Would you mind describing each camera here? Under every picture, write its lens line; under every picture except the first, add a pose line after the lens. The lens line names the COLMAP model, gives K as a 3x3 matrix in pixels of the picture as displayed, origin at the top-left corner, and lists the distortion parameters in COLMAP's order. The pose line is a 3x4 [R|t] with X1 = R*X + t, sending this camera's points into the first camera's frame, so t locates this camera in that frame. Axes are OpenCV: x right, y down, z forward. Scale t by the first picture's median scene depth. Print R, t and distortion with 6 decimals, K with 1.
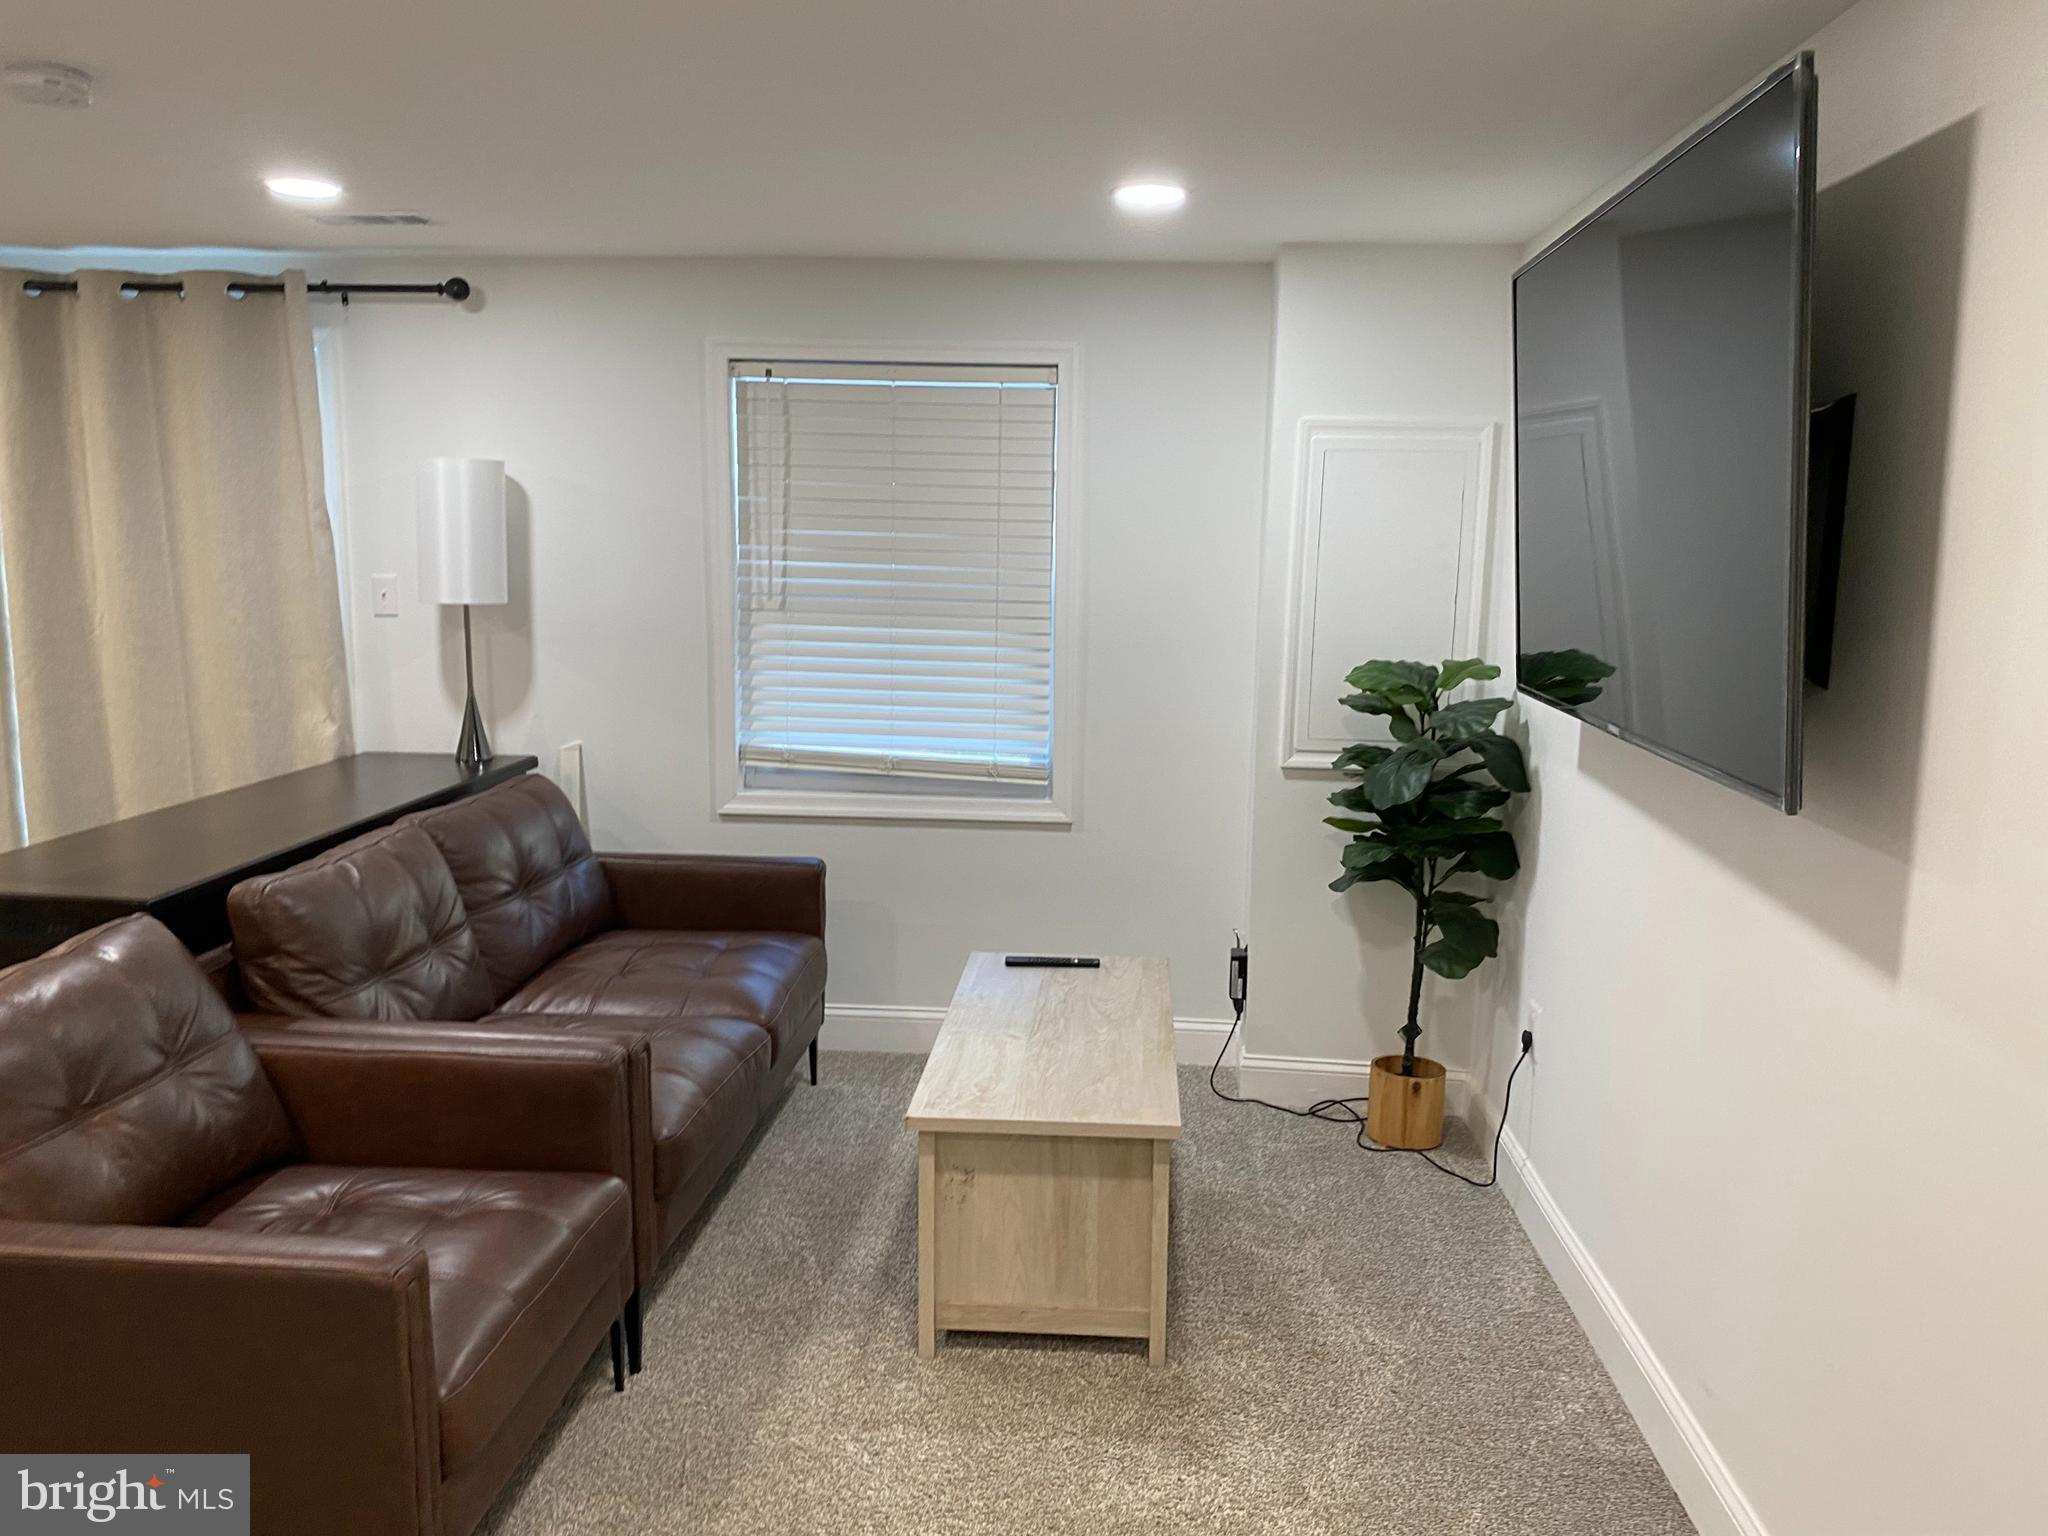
lens RADIAL K [[1474.7, 0, 1027.0], [0, 1474.7, 829.6], [0, 0, 1]] dist [0.007272, 0.002253]
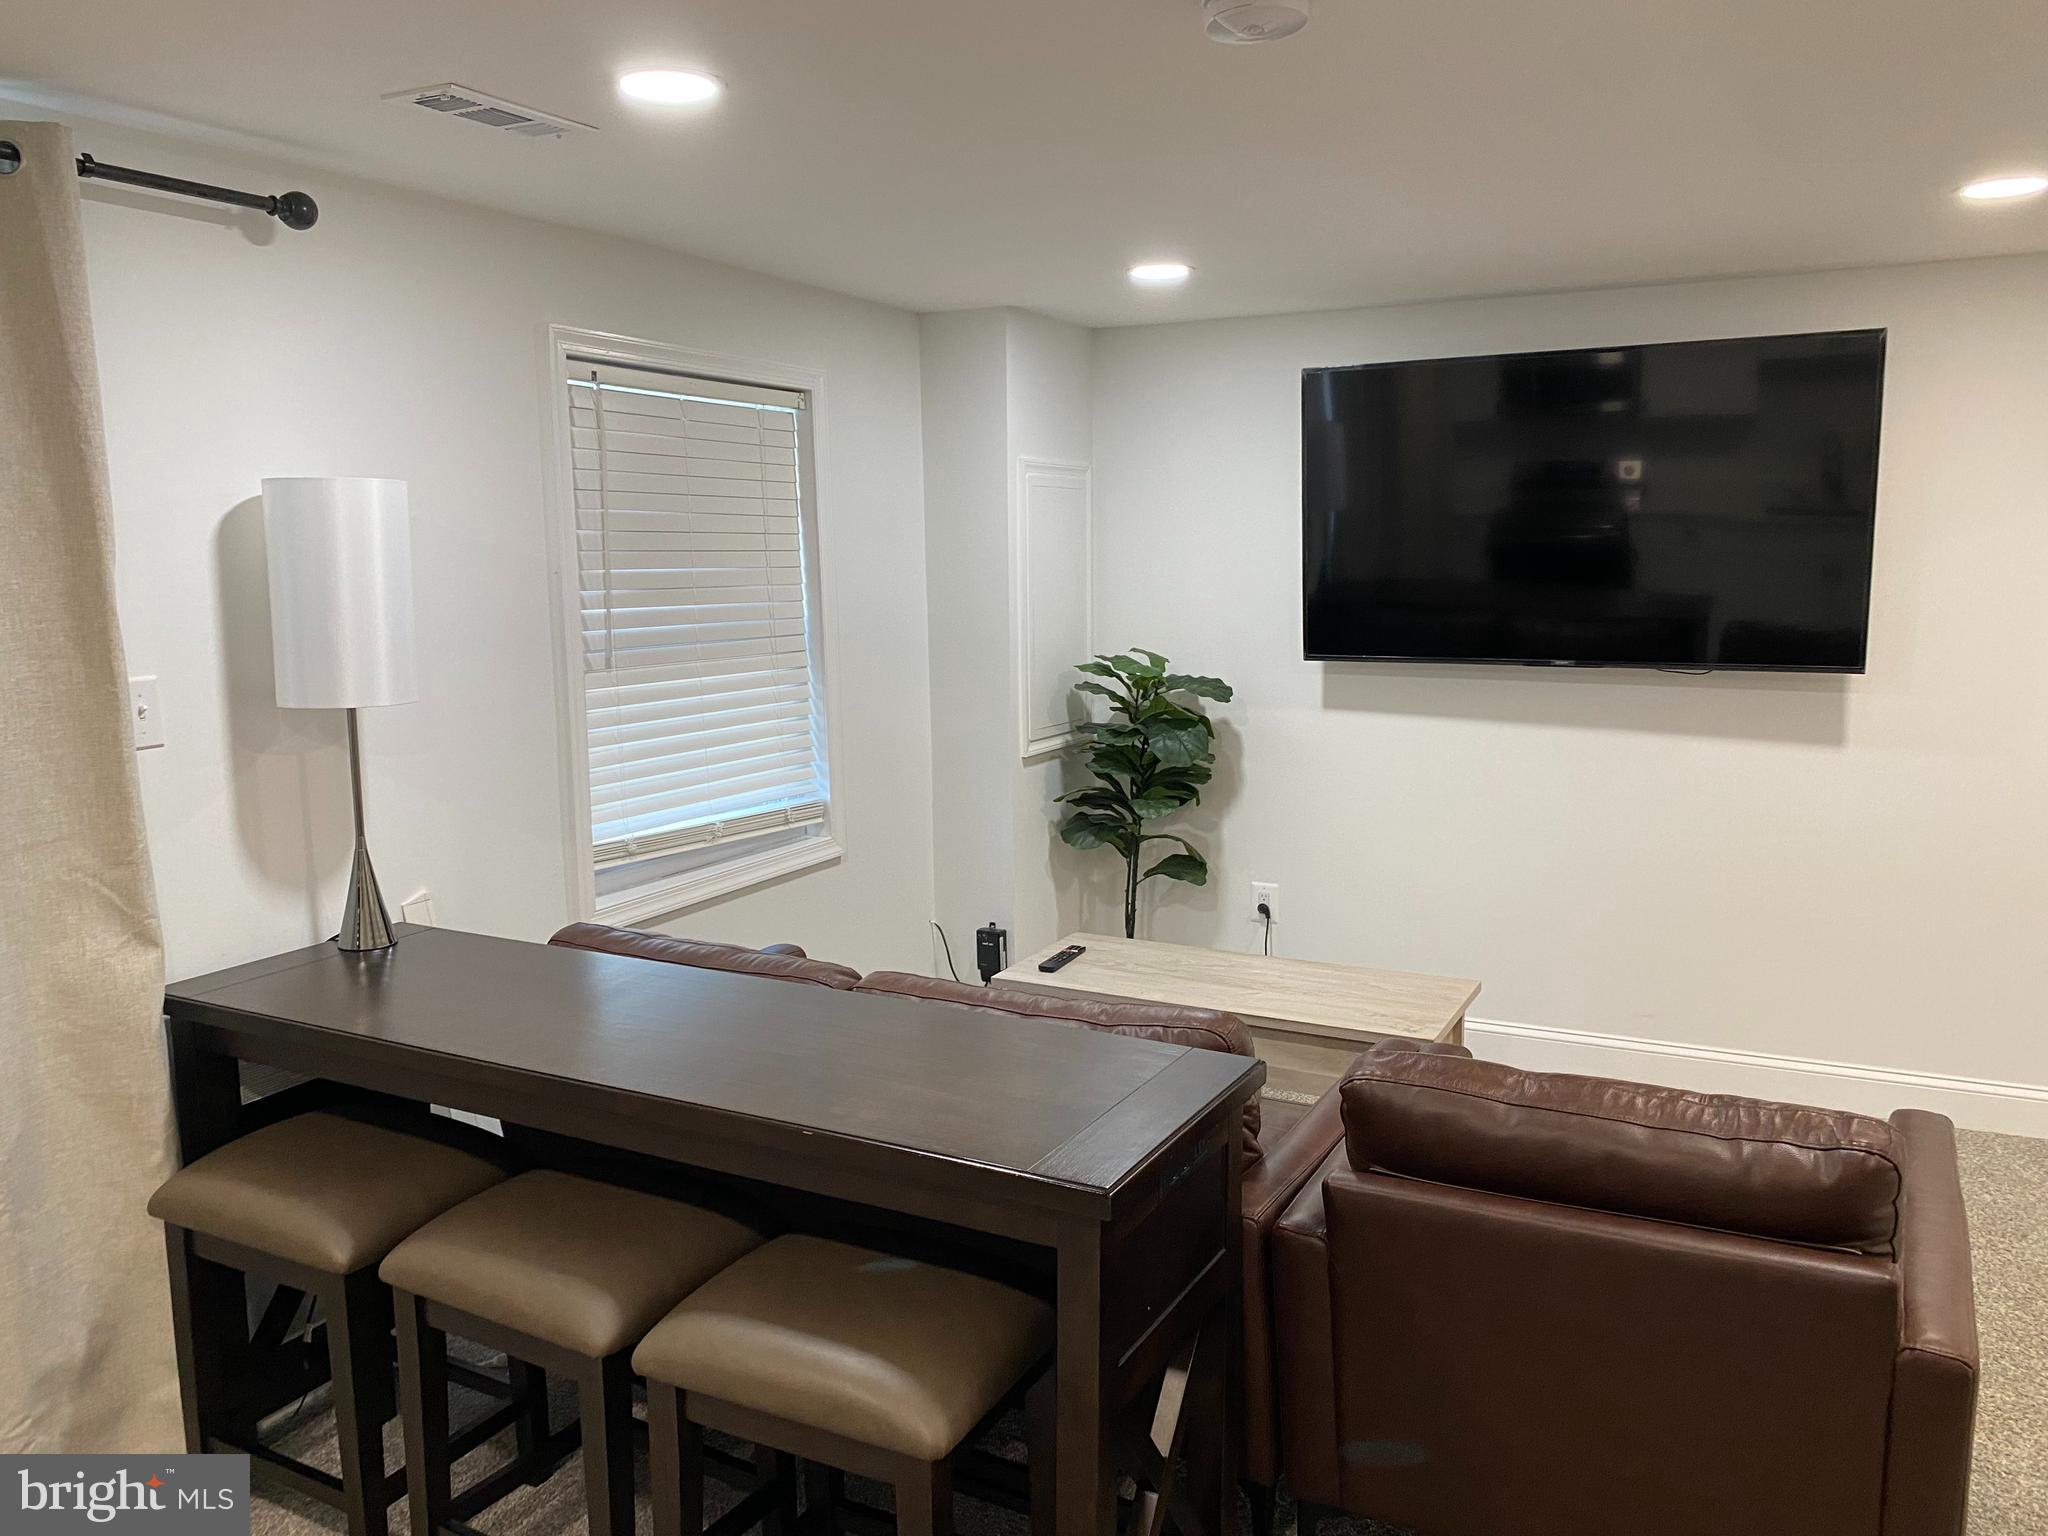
lens RADIAL K [[1539.5, 0, 1024.0], [0, 1539.5, 768.0], [0, 0, 1]] dist [-0.000692, -0.006083]
pose [[0.404439, -0.154661, 0.901393, -0.858070], [0.192307, 0.977944, 0.081510, -0.124890], [-0.894118, 0.140378, 0.425261, 0.467142]]
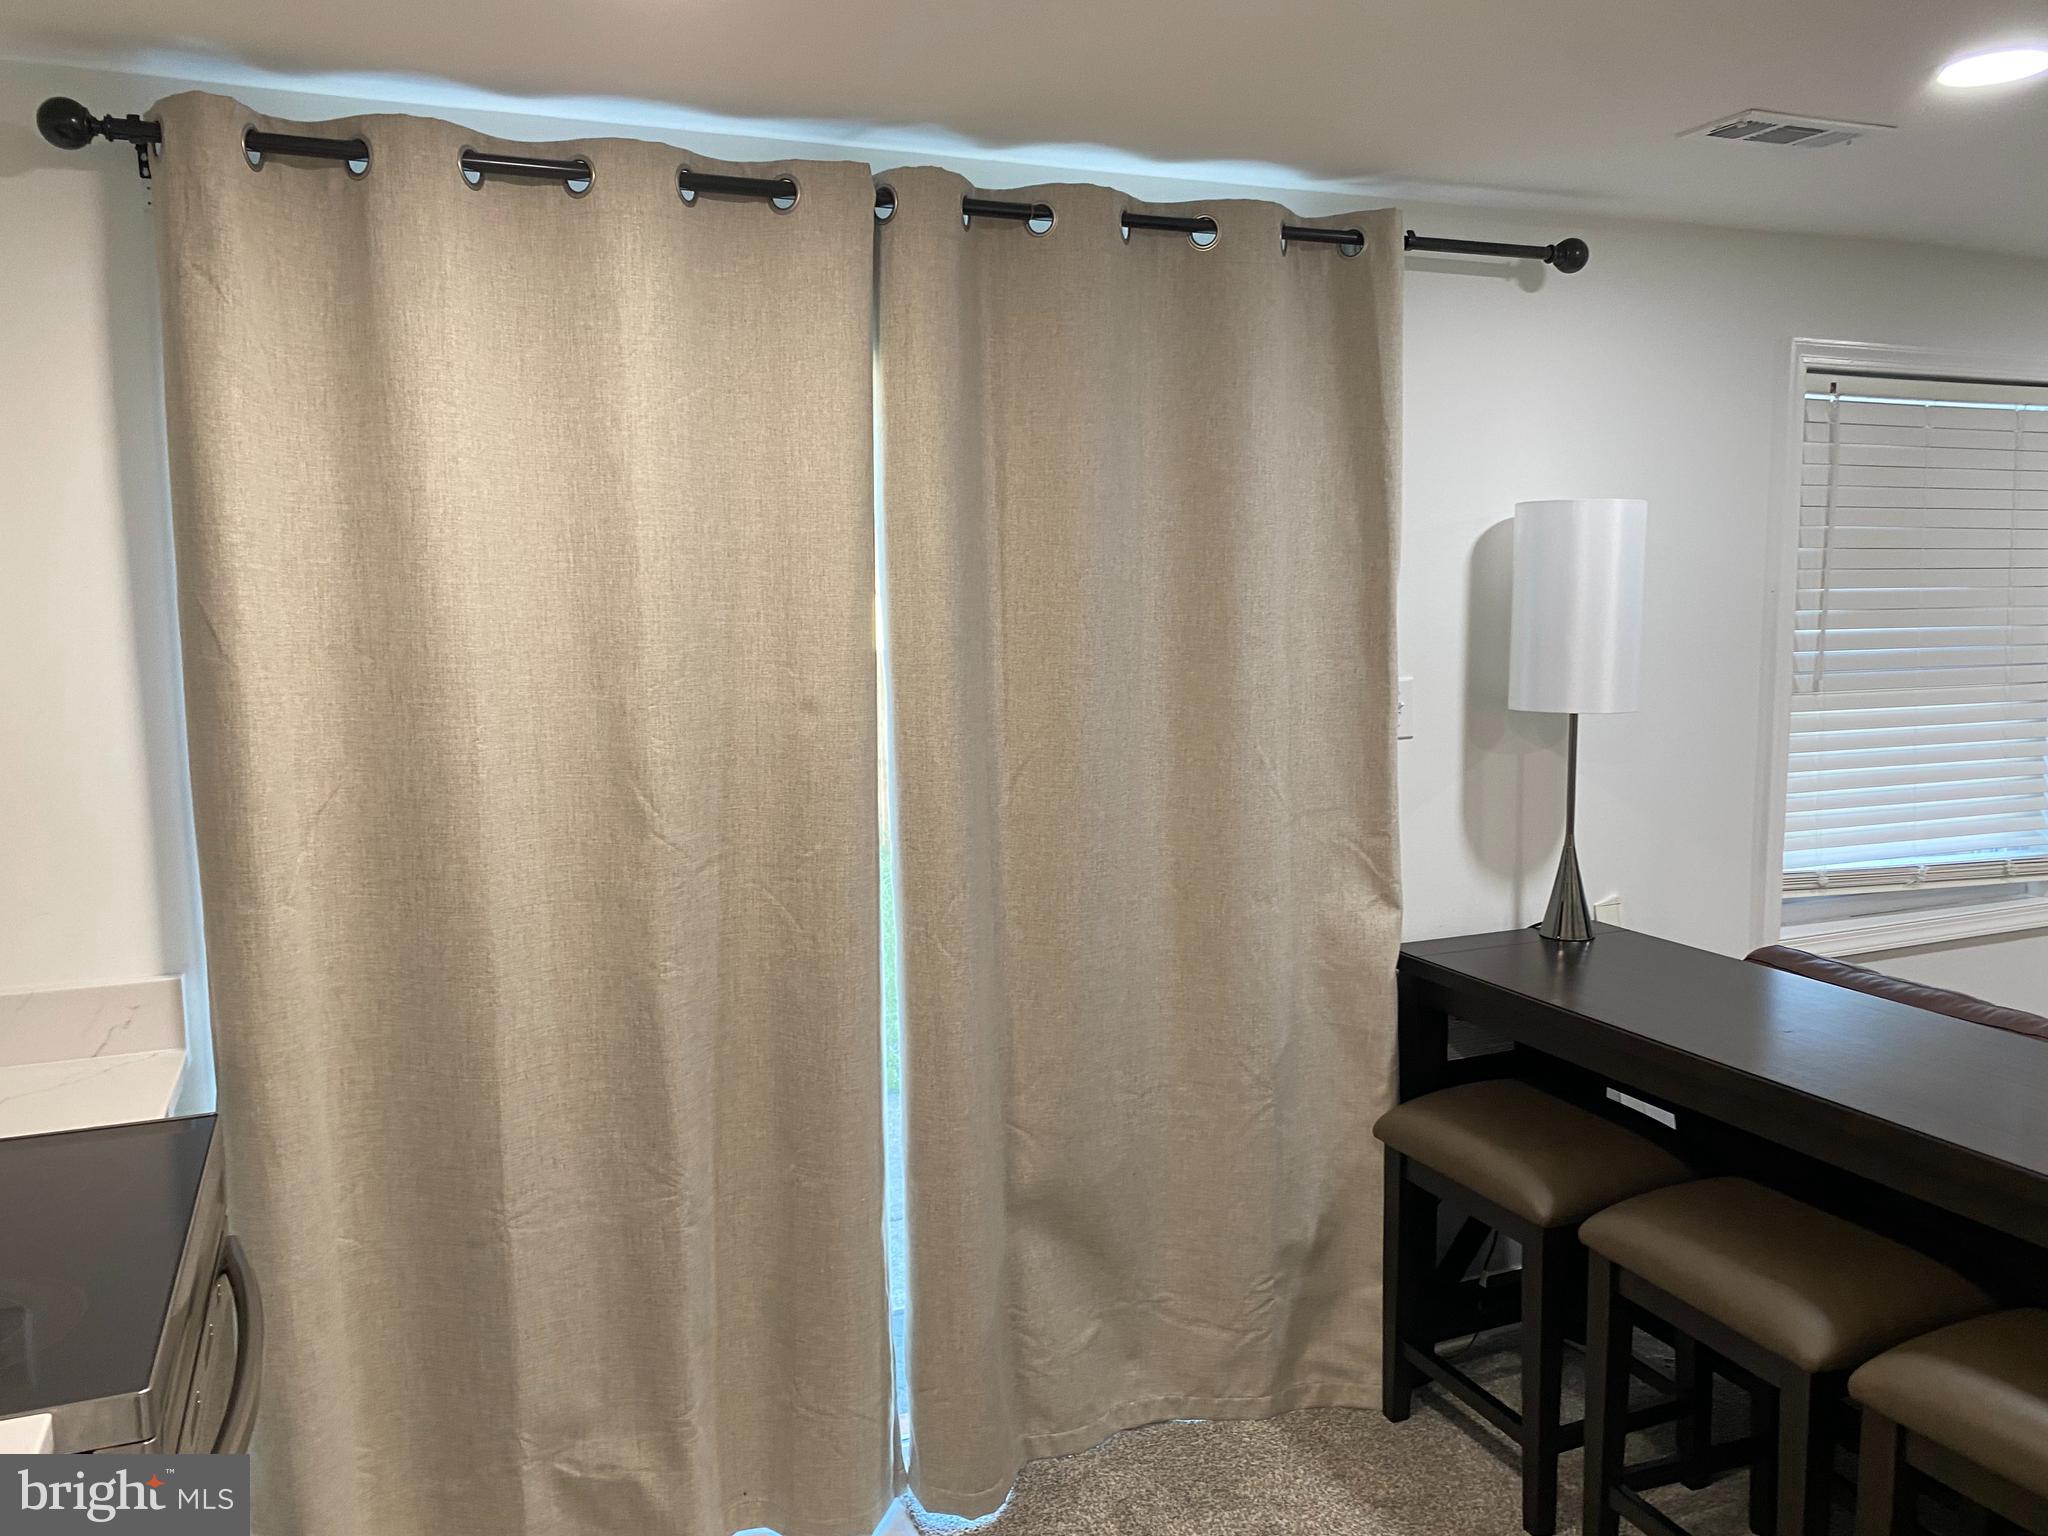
lens RADIAL K [[1542.8, 0, 1021.0], [0, 1542.8, 784.0], [0, 0, 1]] dist [0.015072, -0.024783]
pose [[0.895028, -0.086778, 0.437487, -0.917488], [0.116128, 0.992399, -0.040733, -0.120259], [-0.430627, 0.087262, 0.898302, 0.475200]]
